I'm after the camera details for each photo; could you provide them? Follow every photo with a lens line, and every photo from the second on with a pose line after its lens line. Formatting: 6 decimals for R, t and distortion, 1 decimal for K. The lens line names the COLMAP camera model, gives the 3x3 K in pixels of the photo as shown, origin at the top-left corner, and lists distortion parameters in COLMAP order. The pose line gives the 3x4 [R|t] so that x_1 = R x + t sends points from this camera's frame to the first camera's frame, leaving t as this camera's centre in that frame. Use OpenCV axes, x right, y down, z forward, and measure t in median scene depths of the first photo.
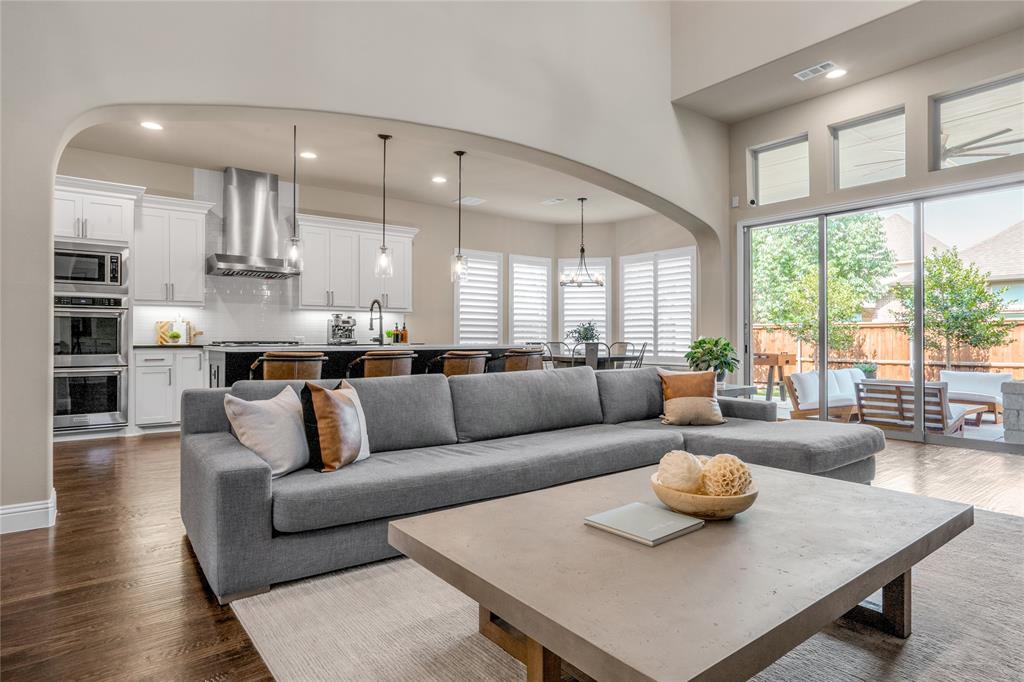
lens RADIAL K [[571.5, 0, 505.7], [0, 571.5, 341.2], [0, 0, 1]] dist [-0.041196, 0.031854]
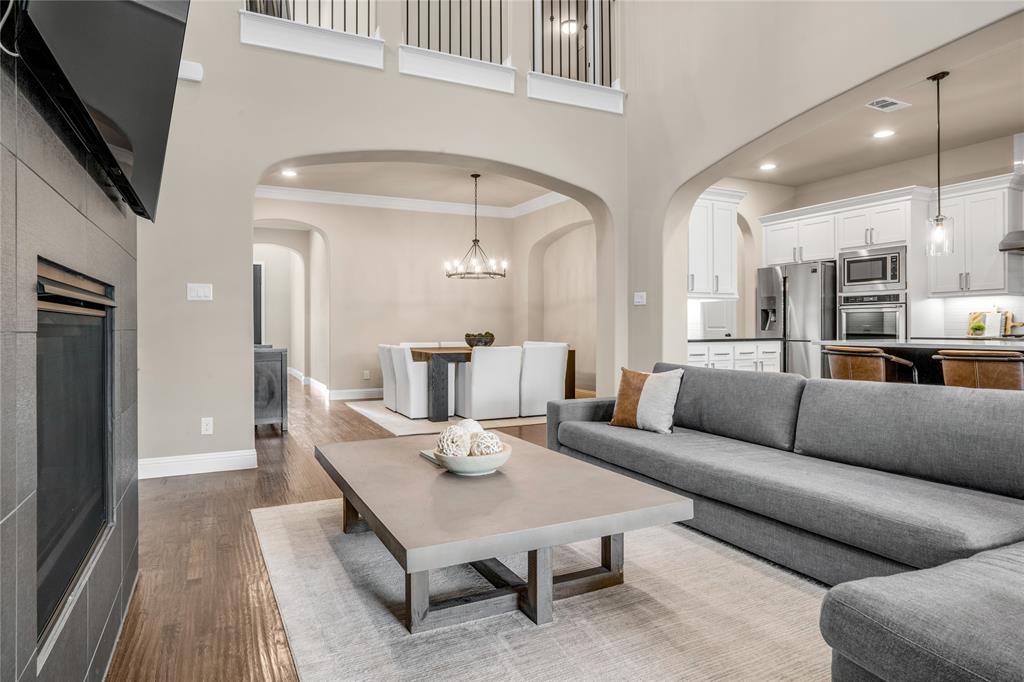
lens RADIAL K [[586.2, 0, 492.1], [0, 586.2, 324.9], [0, 0, 1]] dist [-0.046374, 0.035757]
pose [[-0.199230, -0.003605, -0.979946, 0.493729], [-0.002320, 0.999992, -0.003207, -0.009226], [0.979950, 0.001635, -0.199237, 0.394393]]
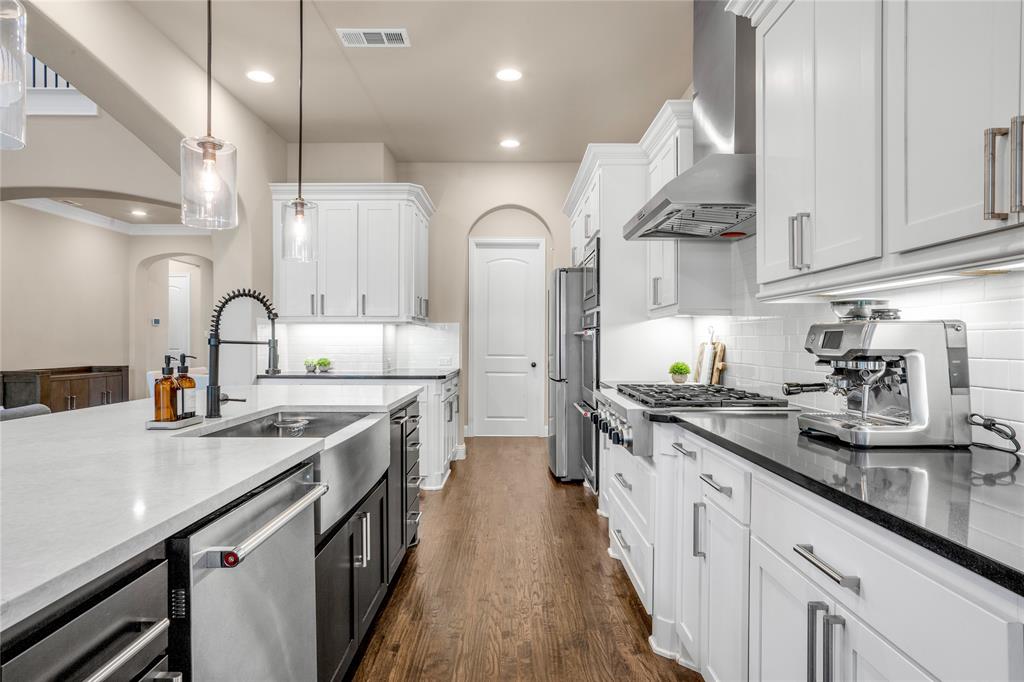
lens RADIAL K [[571.5, 0, 505.7], [0, 571.5, 341.2], [0, 0, 1]] dist [-0.041196, 0.031854]
pose [[-0.604576, -0.001602, -0.796546, -0.042600], [-0.005823, 0.999980, 0.002409, -0.036647], [0.796526, 0.006095, -0.604573, 1.169447]]
